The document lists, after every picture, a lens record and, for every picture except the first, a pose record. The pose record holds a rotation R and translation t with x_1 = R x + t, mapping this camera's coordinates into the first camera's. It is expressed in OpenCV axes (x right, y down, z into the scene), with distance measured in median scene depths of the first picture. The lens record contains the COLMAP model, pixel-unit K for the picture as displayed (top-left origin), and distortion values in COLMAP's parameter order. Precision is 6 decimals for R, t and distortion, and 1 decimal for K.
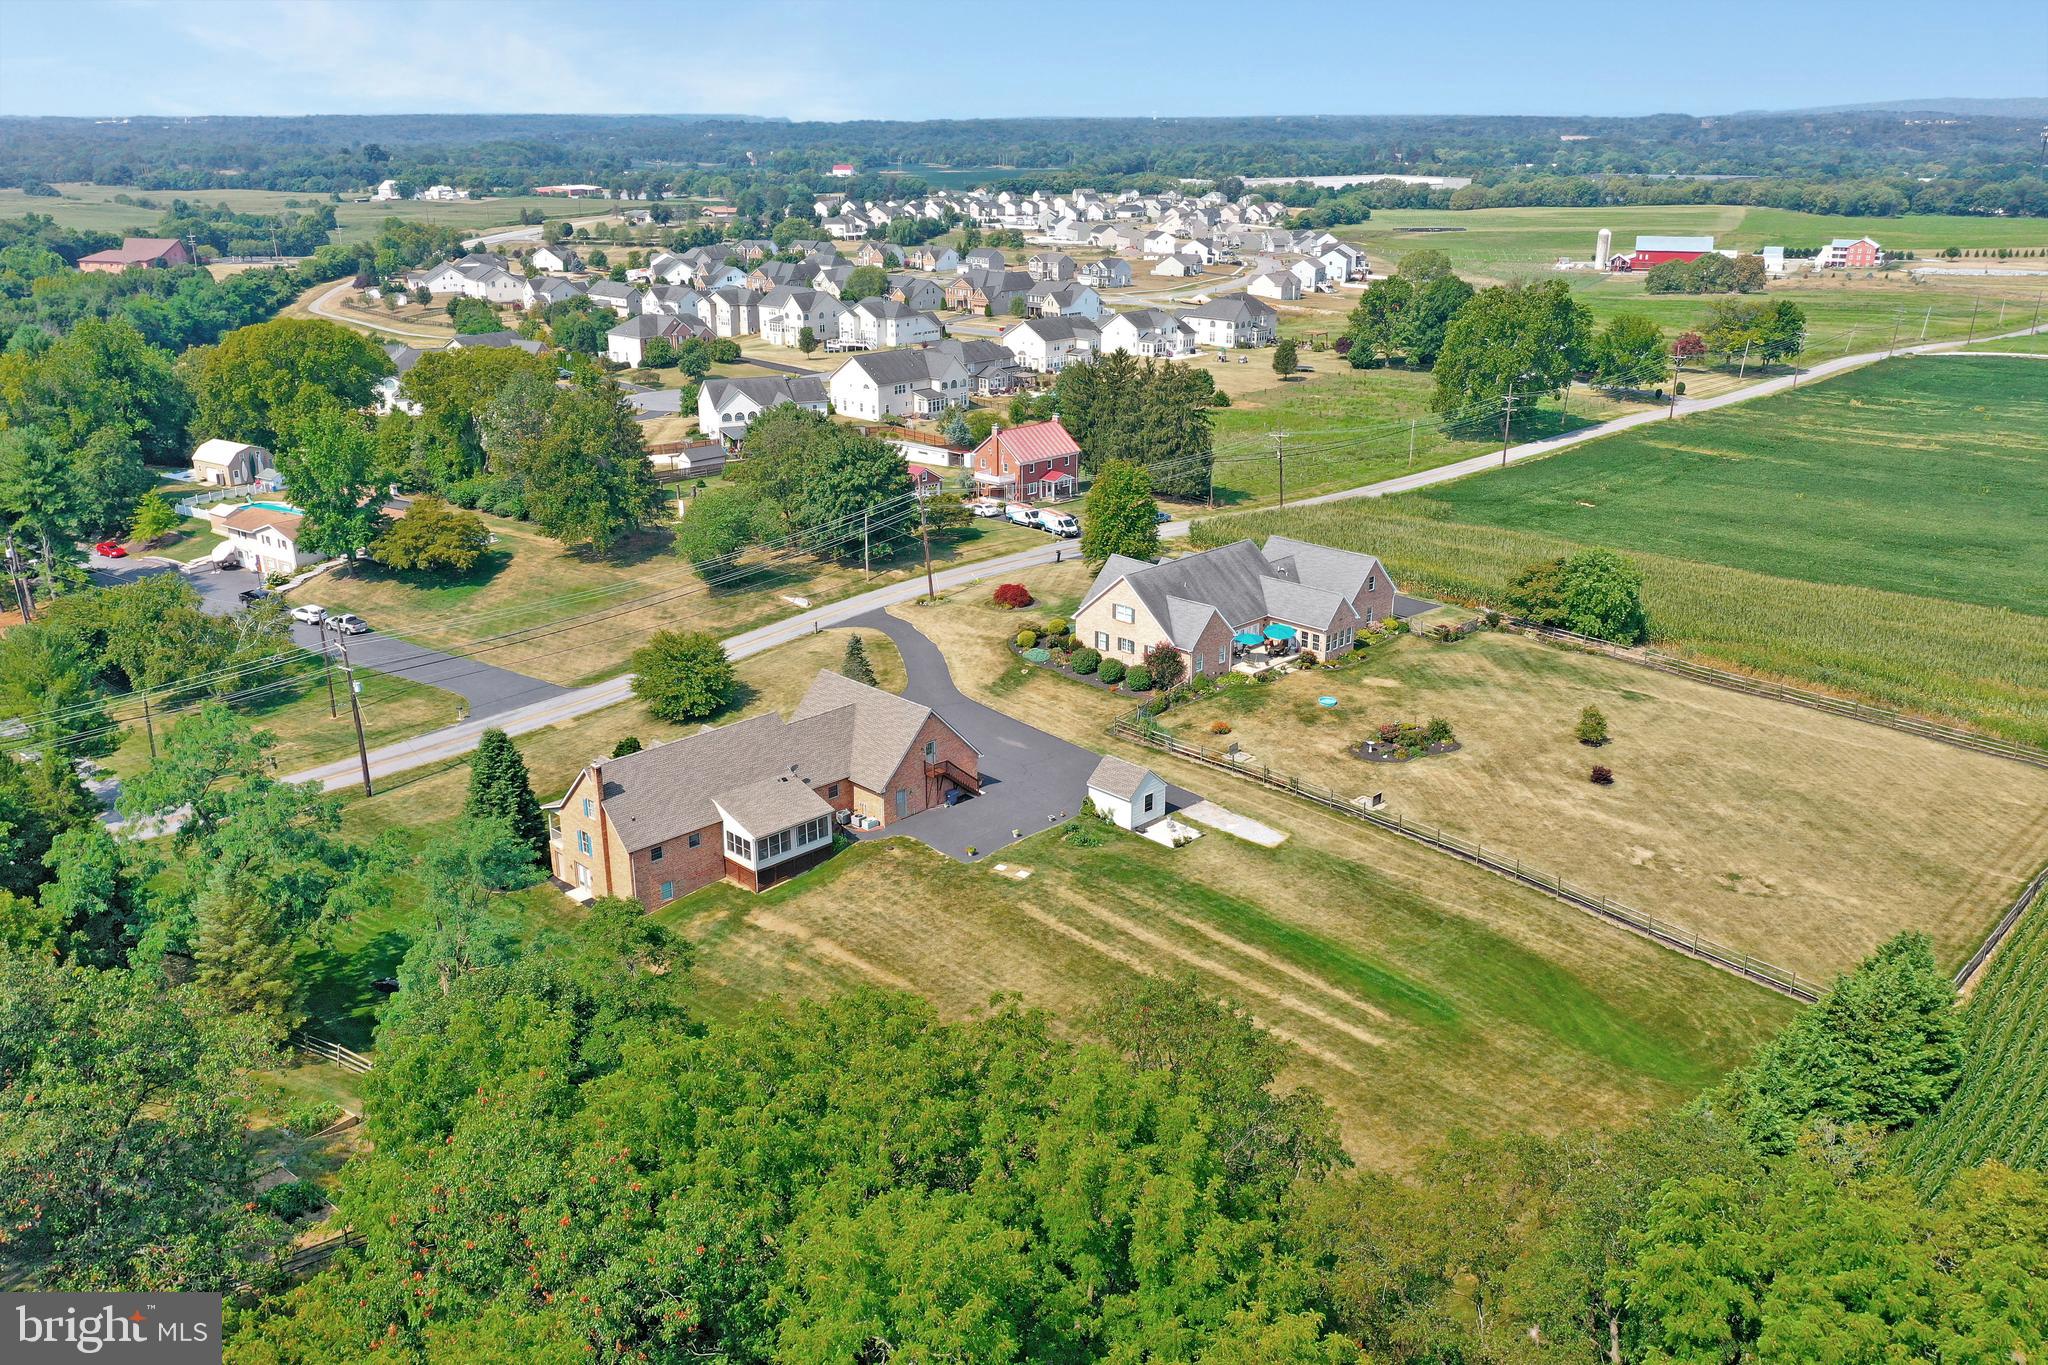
lens RADIAL K [[1633.7, 0, 1037.0], [0, 1633.7, 693.2], [0, 0, 1]] dist [0.013515, -0.005760]
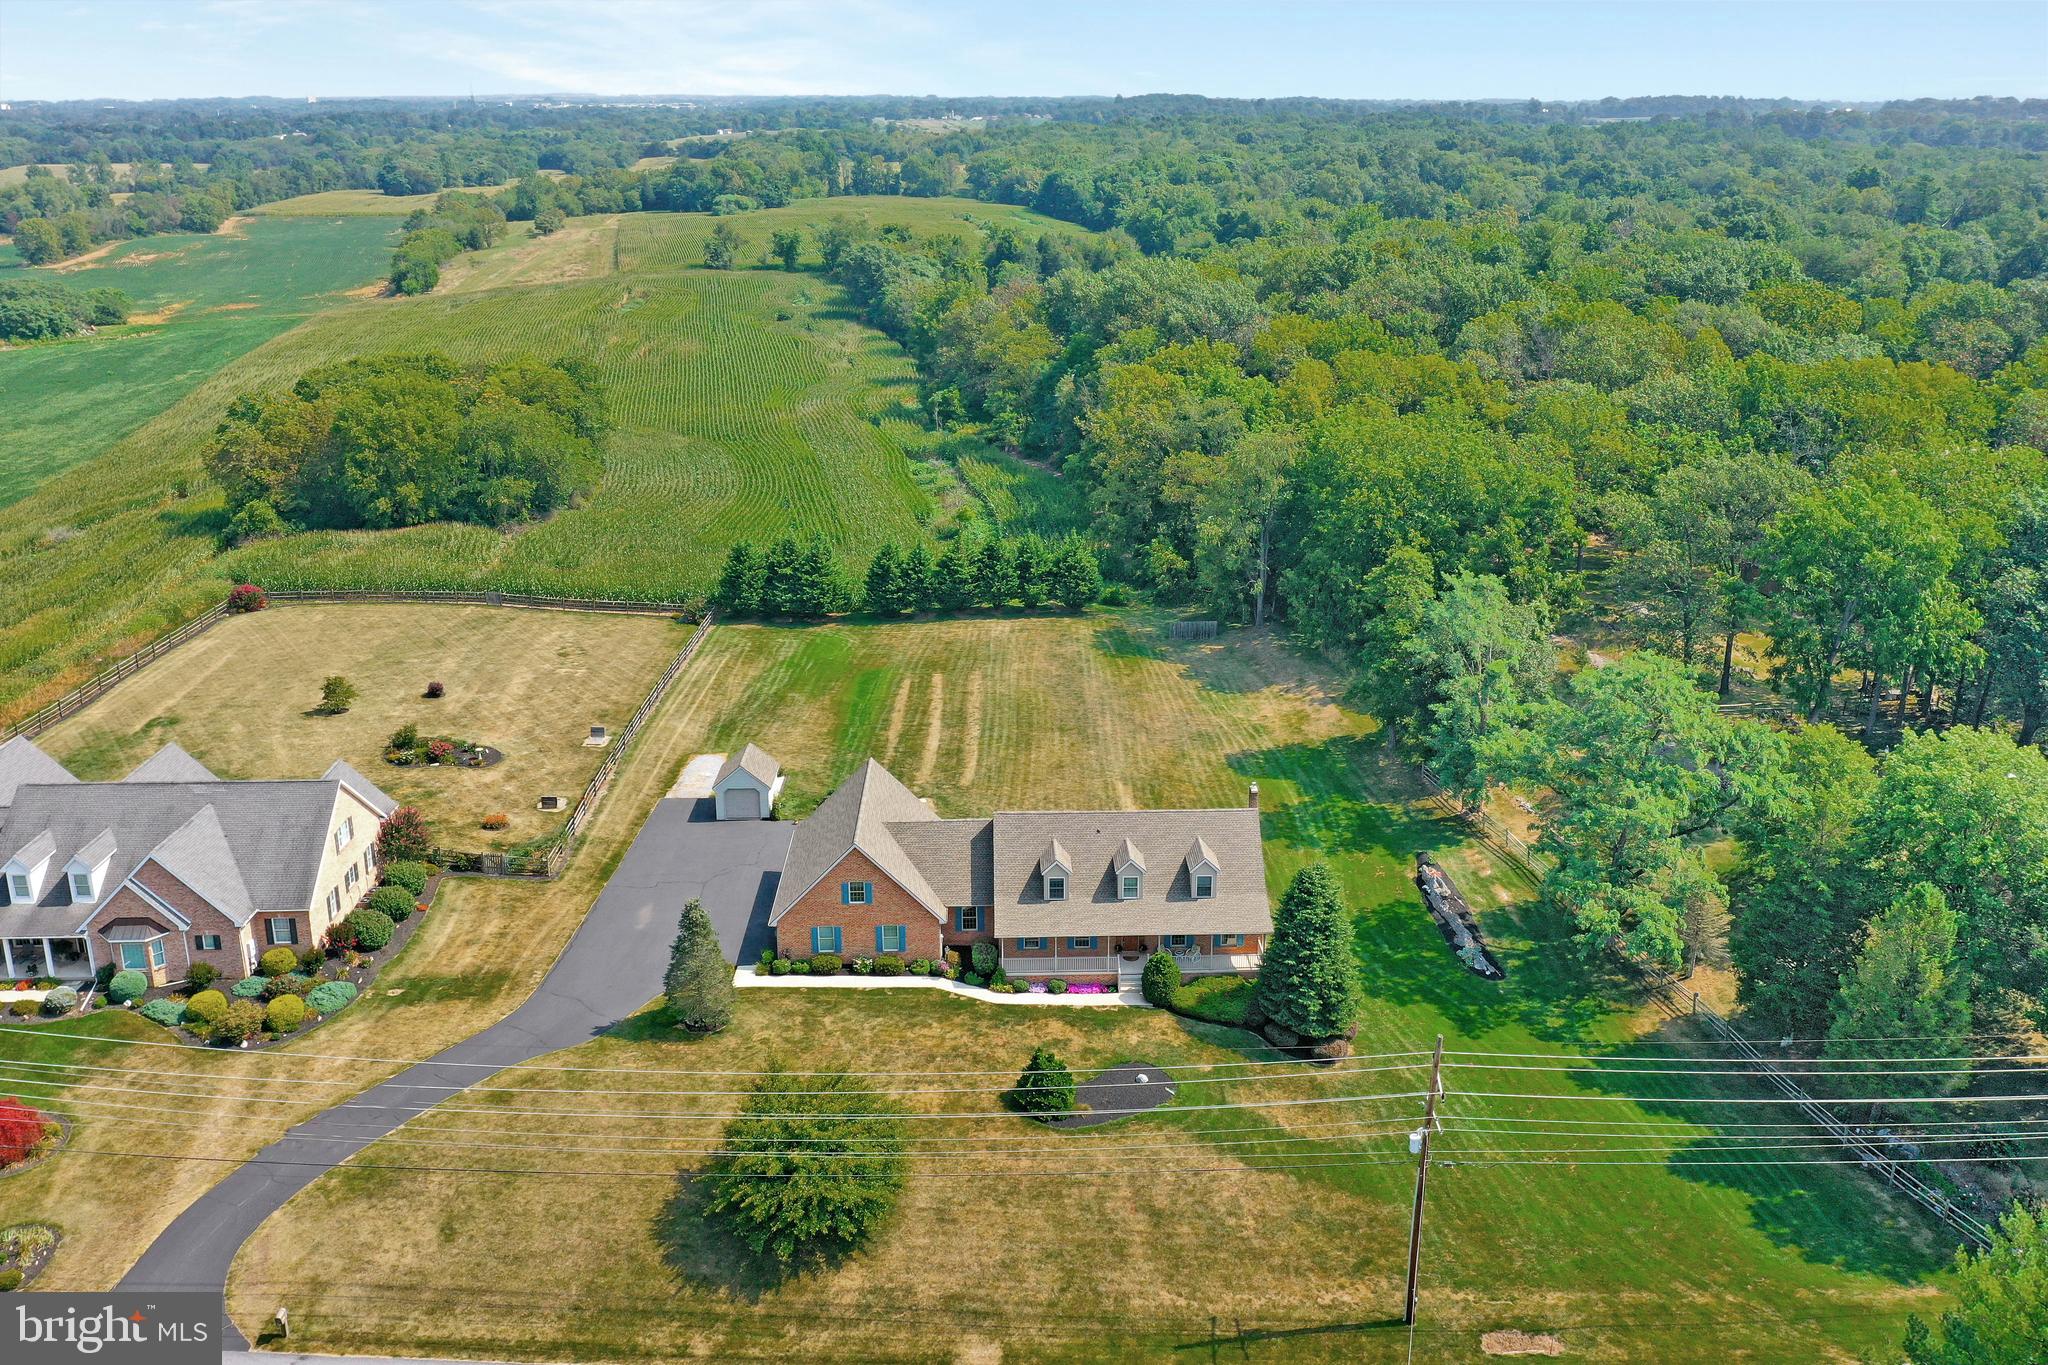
lens RADIAL K [[1633.7, 0, 1036.8], [0, 1633.7, 633.1], [0, 0, 1]] dist [0.013515, -0.005760]
pose [[-0.721208, -0.218473, 0.657365, -0.488999], [0.230156, 0.819481, 0.524861, -0.344145], [-0.653366, 0.529830, -0.540733, 0.976958]]
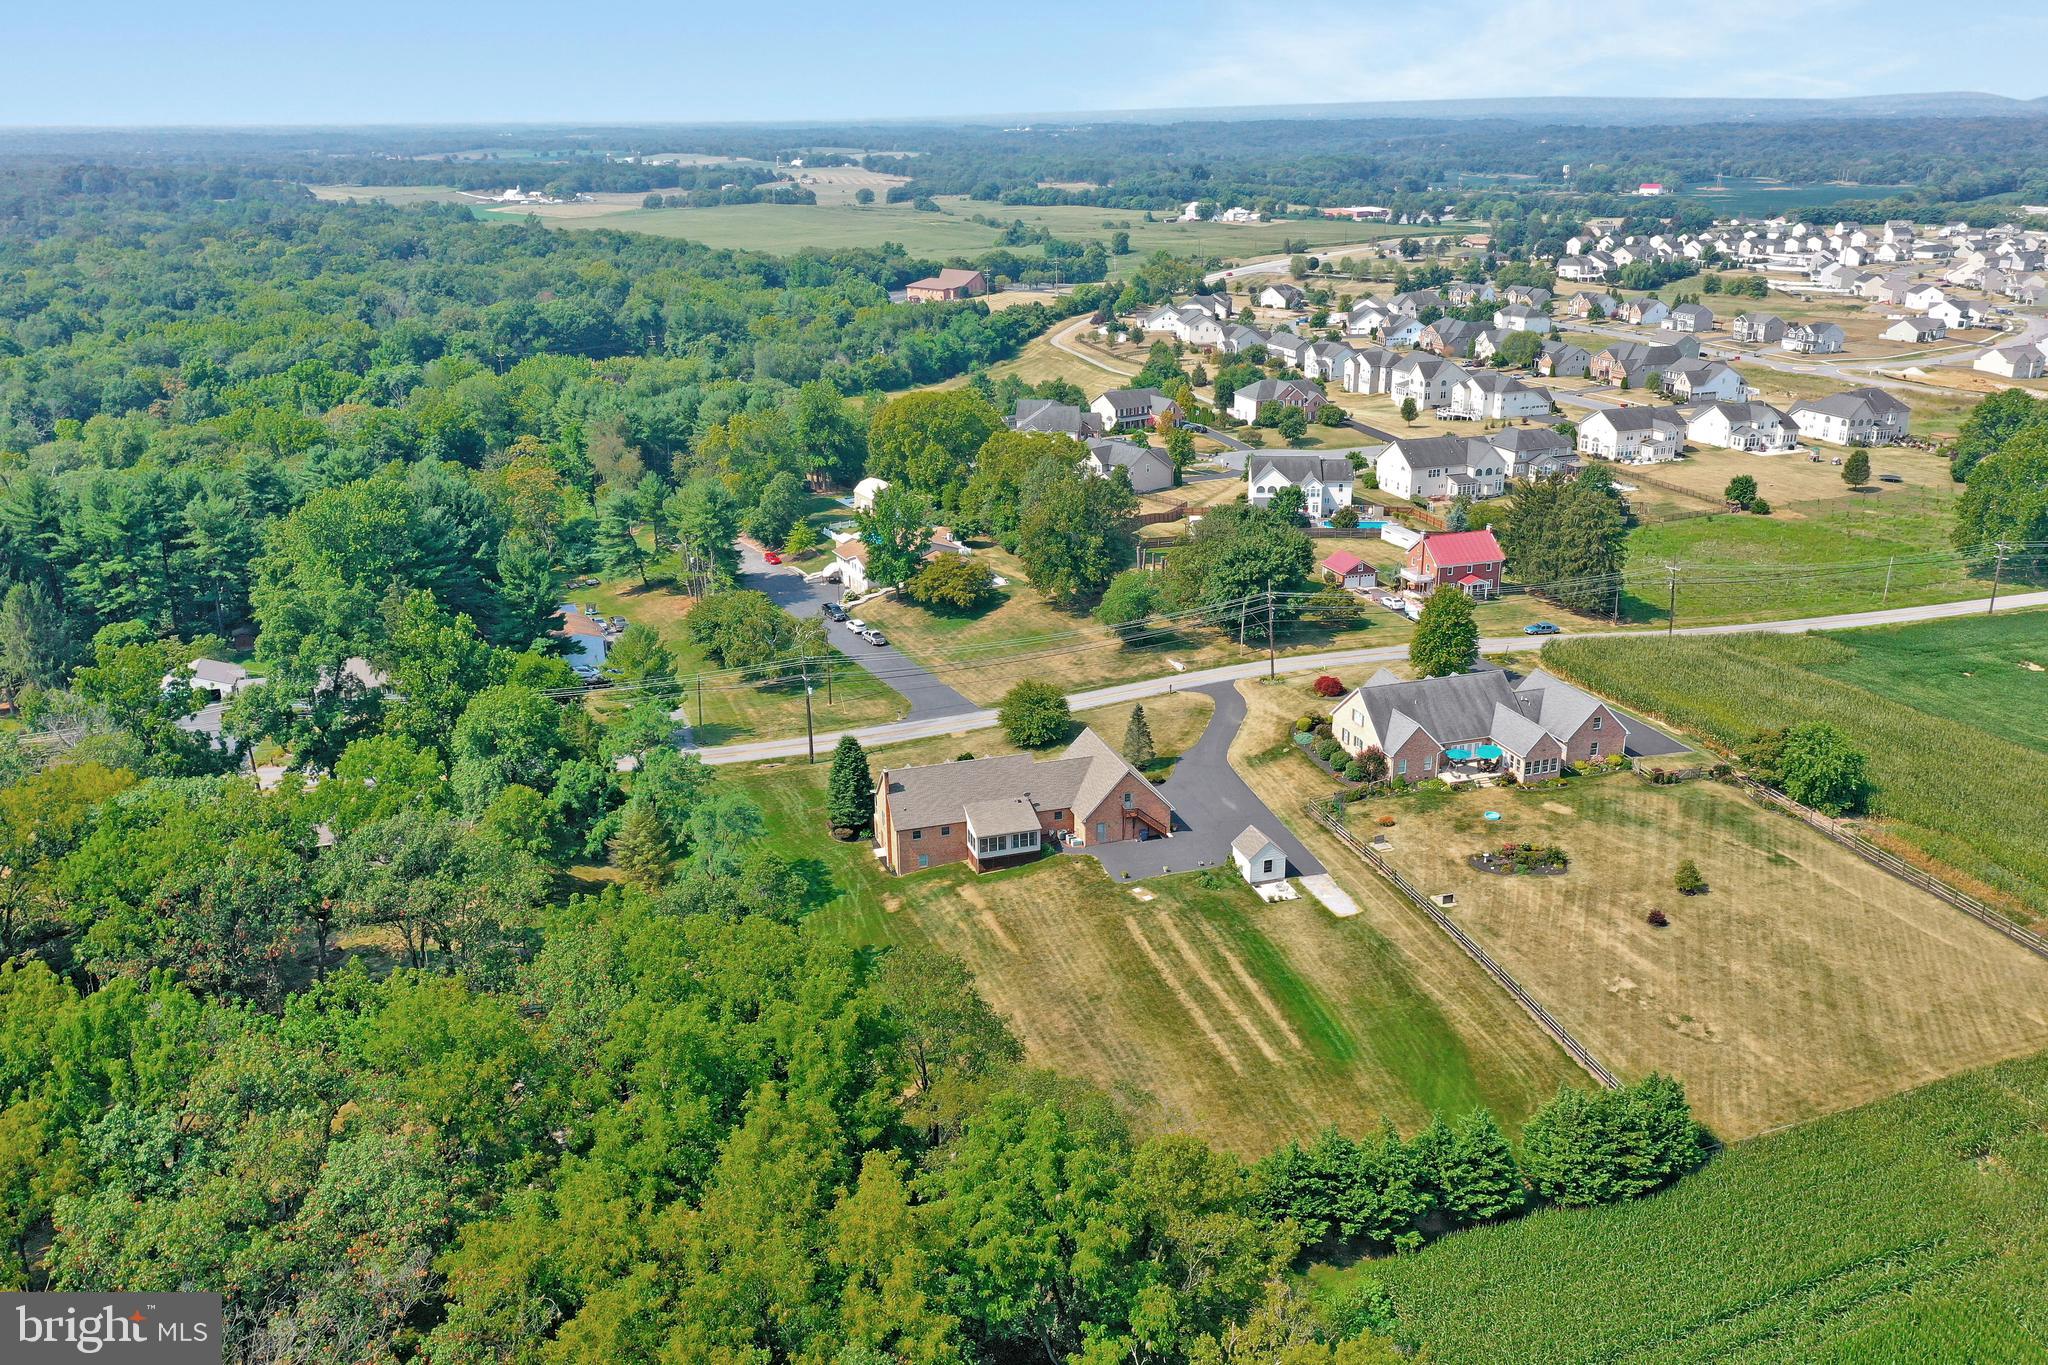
lens RADIAL K [[1633.7, 0, 1050.3], [0, 1633.7, 715.0], [0, 0, 1]] dist [0.013515, -0.005760]
pose [[0.888737, 0.152207, -0.432412, 0.331594], [-0.146223, 0.988121, 0.047281, -0.065017], [0.434472, 0.021208, 0.900435, -0.197495]]
